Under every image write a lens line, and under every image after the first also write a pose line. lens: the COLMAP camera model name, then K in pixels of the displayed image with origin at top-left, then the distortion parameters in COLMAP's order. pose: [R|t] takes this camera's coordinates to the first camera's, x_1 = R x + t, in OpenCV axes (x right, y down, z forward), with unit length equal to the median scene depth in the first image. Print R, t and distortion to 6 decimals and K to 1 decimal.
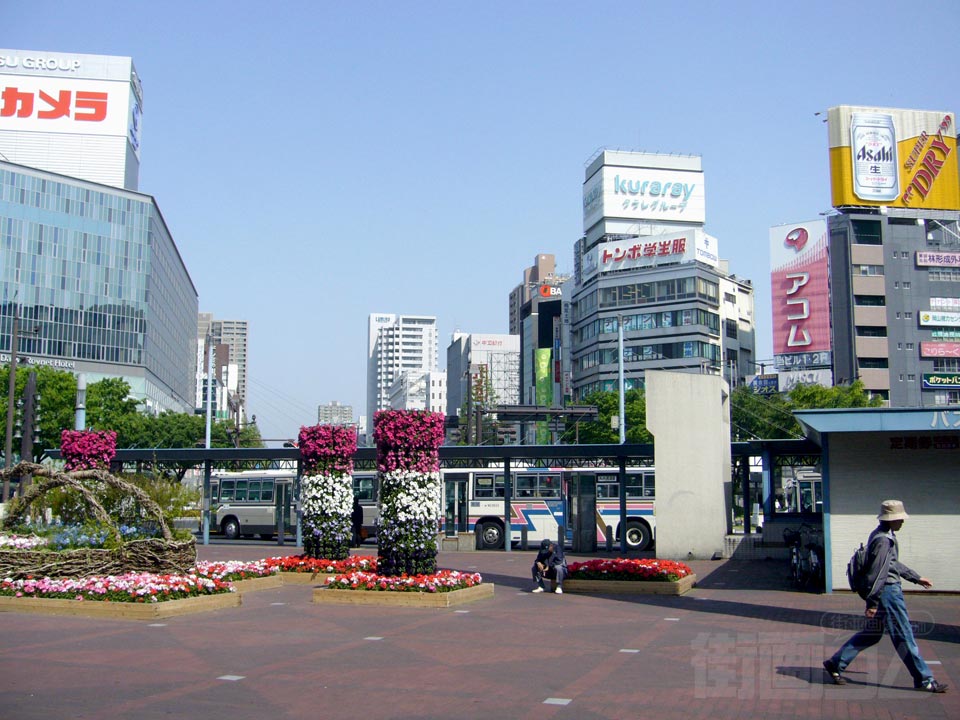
lens RADIAL K [[1045.8, 0, 537.9], [0, 1045.8, 359.2], [0, 0, 1]] dist [-0.069188, 0.029324]
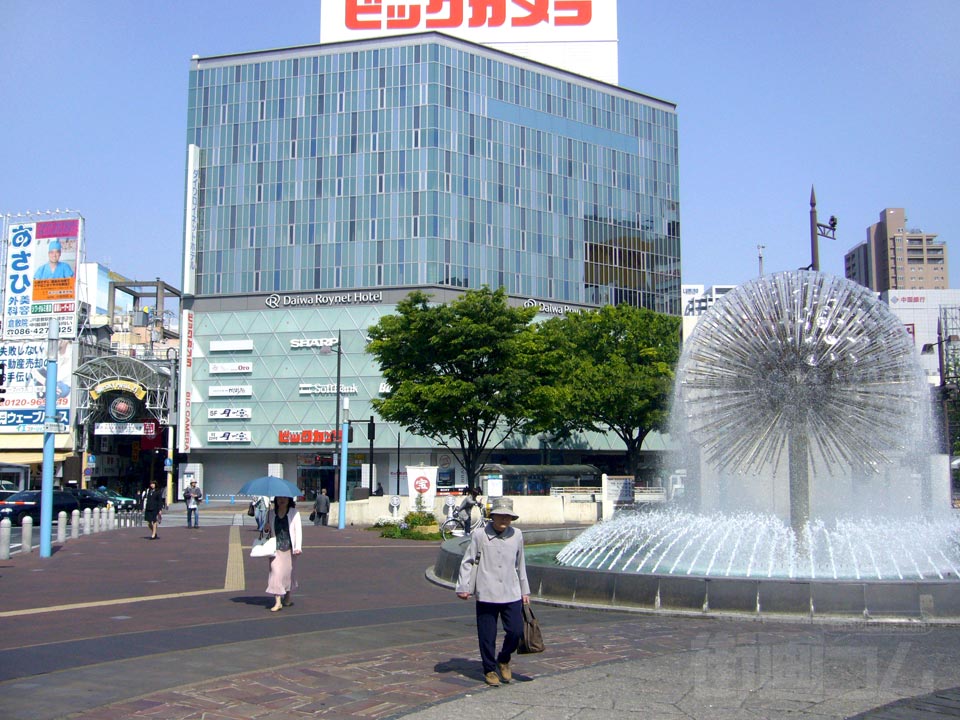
lens RADIAL K [[1061.3, 0, 540.1], [0, 1061.3, 358.0], [0, 0, 1]] dist [-0.066112, 0.024045]
pose [[0.974555, -0.024617, -0.222792, -0.303821], [0.028271, 0.999513, 0.013229, 0.024509], [0.222358, -0.019191, 0.974776, 0.182957]]
